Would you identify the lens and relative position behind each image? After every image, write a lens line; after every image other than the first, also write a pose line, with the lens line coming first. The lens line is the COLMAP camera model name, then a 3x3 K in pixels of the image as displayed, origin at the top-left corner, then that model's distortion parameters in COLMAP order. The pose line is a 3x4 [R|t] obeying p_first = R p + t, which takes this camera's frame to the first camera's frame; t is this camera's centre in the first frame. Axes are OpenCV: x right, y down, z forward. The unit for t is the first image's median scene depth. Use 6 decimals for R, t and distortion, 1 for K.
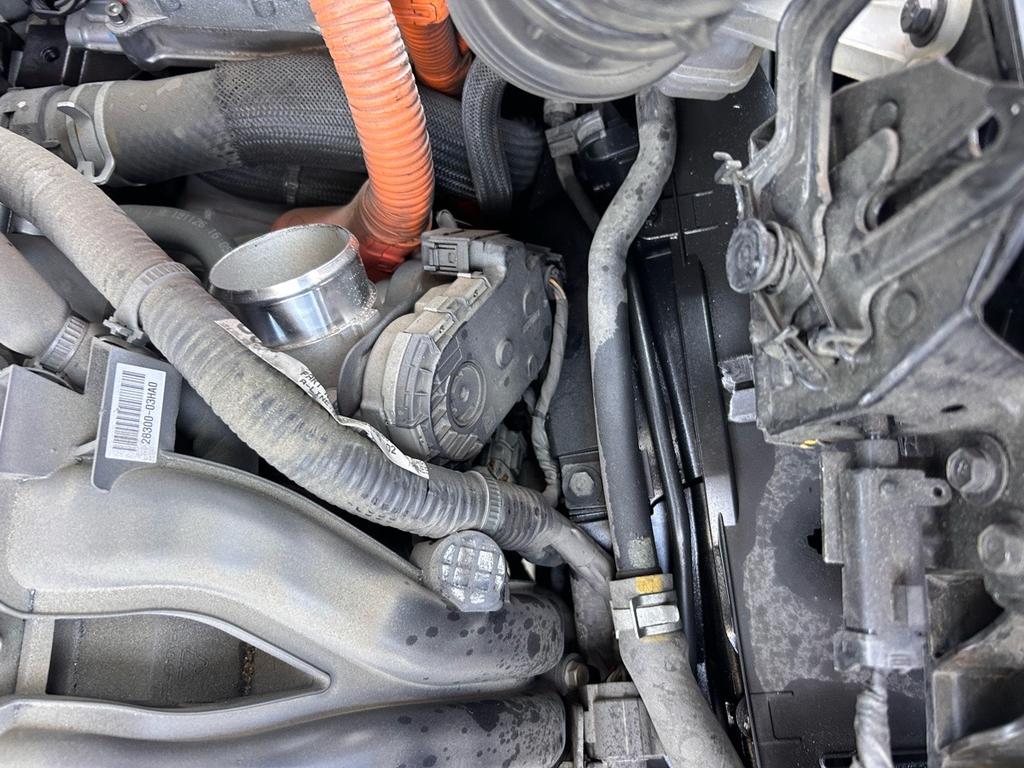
lens RADIAL K [[766.4, 0, 512.0], [0, 766.4, 384.0], [0, 0, 1]] dist [0.055491, -0.104422]
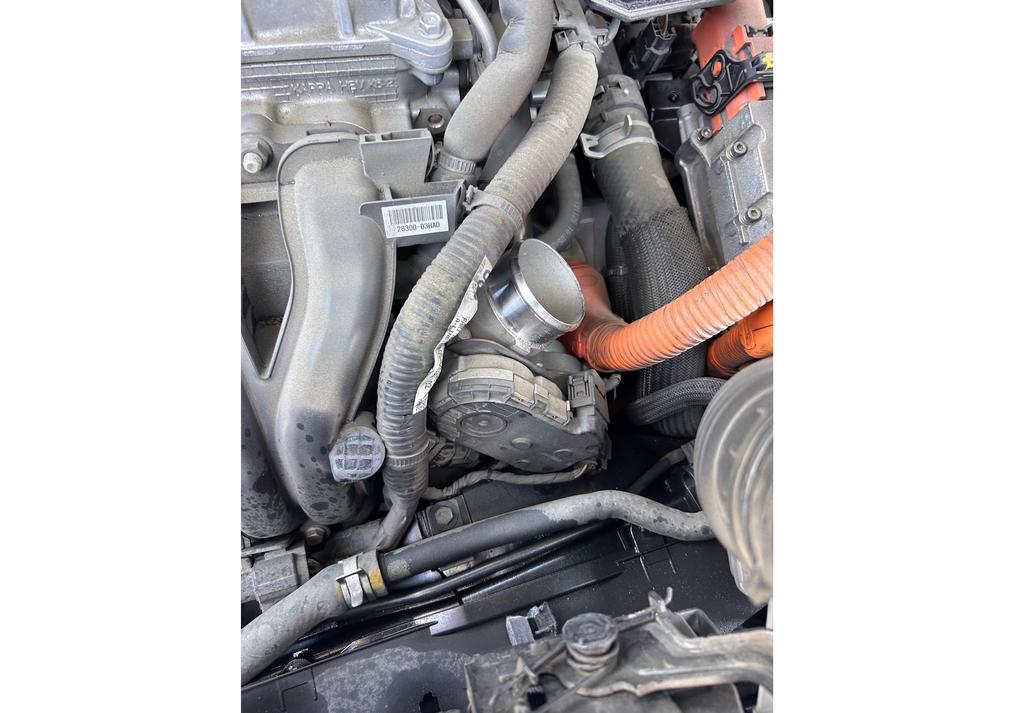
lens RADIAL K [[526.7, 0, 512.0], [0, 526.7, 356.5], [0, 0, 1]] dist [-0.002342, -0.001006]
pose [[0.189795, 0.971066, -0.144945, -0.031711], [-0.976335, 0.202254, 0.076568, -0.139789], [0.103668, 0.126983, 0.986473, 0.027484]]
